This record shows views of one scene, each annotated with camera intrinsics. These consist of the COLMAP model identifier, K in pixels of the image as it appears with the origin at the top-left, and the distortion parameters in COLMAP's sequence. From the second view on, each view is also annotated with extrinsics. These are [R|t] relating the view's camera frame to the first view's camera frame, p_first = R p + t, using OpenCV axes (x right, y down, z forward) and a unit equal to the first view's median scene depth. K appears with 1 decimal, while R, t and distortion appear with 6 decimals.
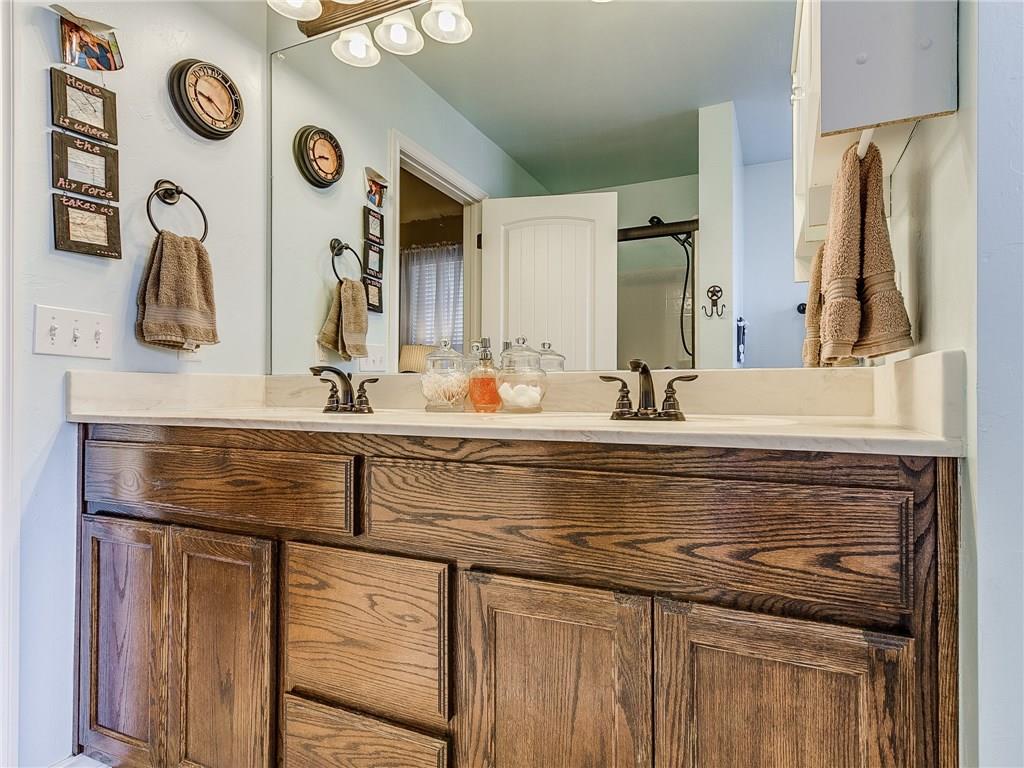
lens RADIAL K [[550.4, 0, 512.3], [0, 550.4, 389.4], [0, 0, 1]] dist [0.001204, -0.000061]
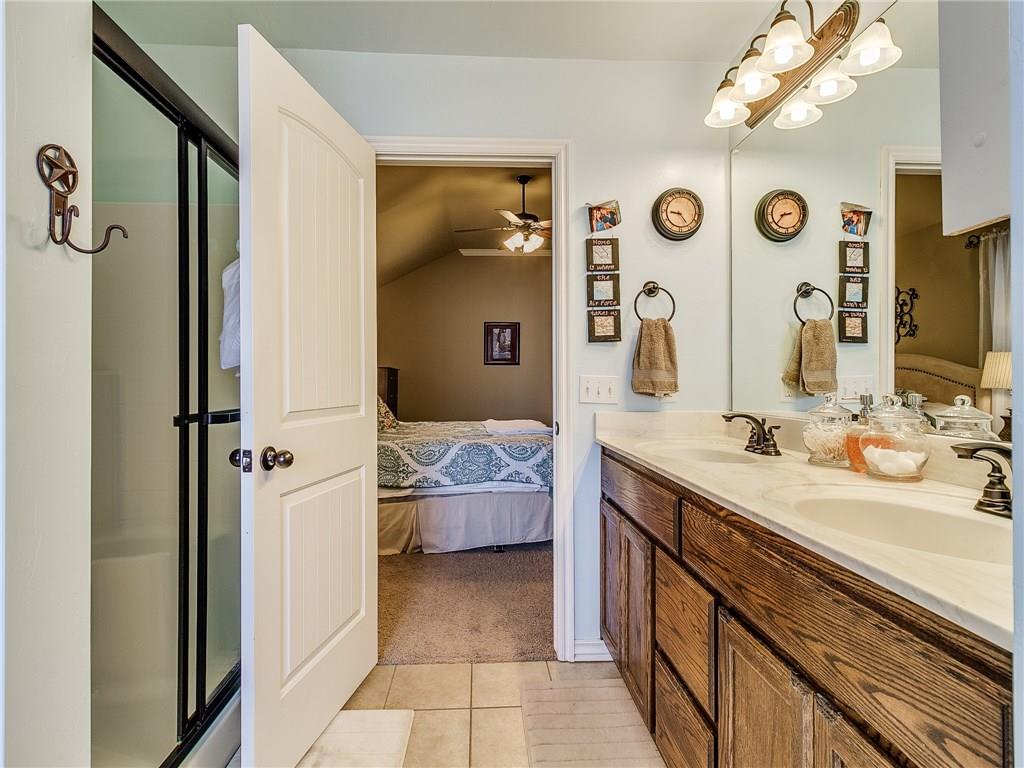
lens RADIAL K [[526.7, 0, 507.1], [0, 526.7, 378.6], [0, 0, 1]] dist [0.003512, -0.001240]
pose [[0.455380, -0.008694, -0.890255, 0.497145], [0.008101, 0.999951, -0.005621, -0.123712], [0.890260, -0.004653, 0.455428, 0.011060]]
